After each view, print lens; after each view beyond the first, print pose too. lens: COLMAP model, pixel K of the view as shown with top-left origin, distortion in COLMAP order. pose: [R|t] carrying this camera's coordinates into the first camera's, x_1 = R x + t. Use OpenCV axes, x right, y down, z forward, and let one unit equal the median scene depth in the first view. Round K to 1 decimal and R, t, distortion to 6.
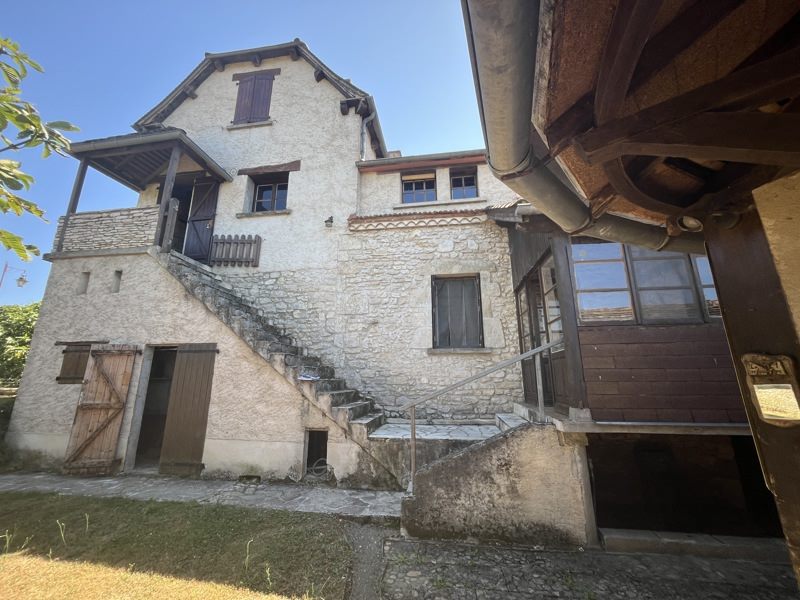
lens RADIAL K [[321.9, 0, 399.1], [0, 321.9, 299.2], [0, 0, 1]] dist [-0.001275, -0.000027]
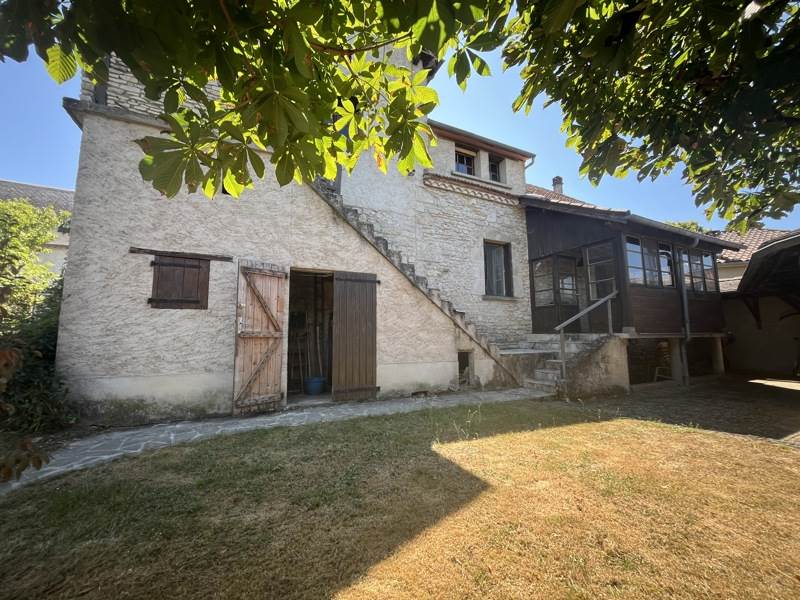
lens RADIAL K [[321.9, 0, 398.7], [0, 321.9, 299.6], [0, 0, 1]] dist [-0.001275, -0.000027]
pose [[0.823381, 0.059455, 0.564367, -1.042328], [-0.128996, 0.988072, 0.084105, 0.118328], [-0.552634, -0.142051, 0.821229, 0.123533]]
